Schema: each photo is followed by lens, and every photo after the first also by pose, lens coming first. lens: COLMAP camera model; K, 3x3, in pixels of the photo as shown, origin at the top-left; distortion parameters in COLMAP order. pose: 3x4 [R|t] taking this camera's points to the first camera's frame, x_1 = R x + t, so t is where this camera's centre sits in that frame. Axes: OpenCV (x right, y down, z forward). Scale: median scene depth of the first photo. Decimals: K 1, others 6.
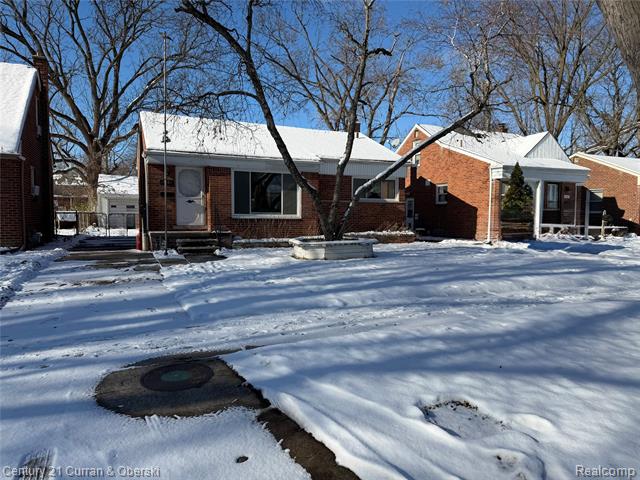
lens RADIAL K [[448.0, 0, 320.0], [0, 448.0, 240.0], [0, 0, 1]] dist [0.135940, -0.092129]
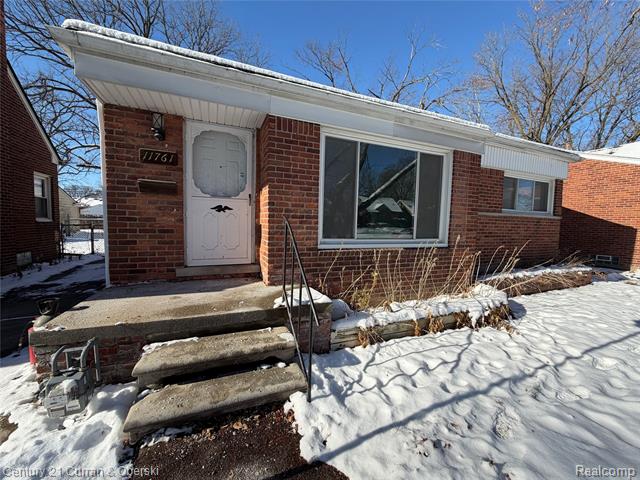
lens RADIAL K [[261.1, 0, 320.0], [0, 261.1, 240.0], [0, 0, 1]] dist [0.000814, 0.000033]
pose [[0.999781, 0.018070, -0.010552, -0.180547], [-0.017985, 0.999806, 0.008042, -0.055963], [0.010696, -0.007850, 0.999912, 0.716947]]
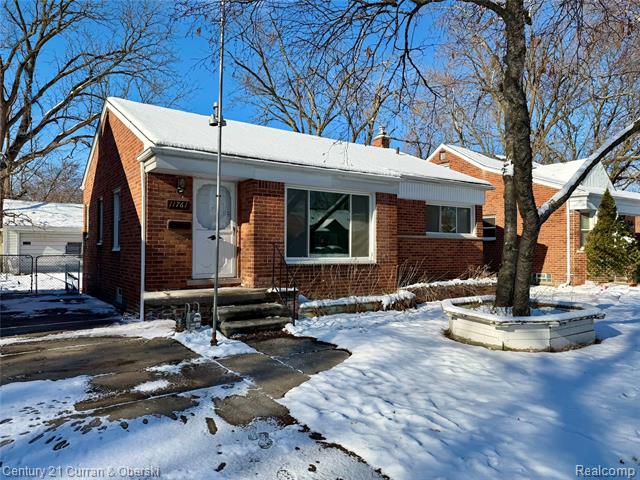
lens RADIAL K [[448.0, 0, 320.0], [0, 448.0, 240.0], [0, 0, 1]] dist [0.135940, -0.092129]
pose [[0.982711, 0.000970, 0.185143, -0.245793], [0.013000, 0.997157, -0.074222, -0.033890], [-0.184688, 0.075346, 0.979905, 0.370366]]
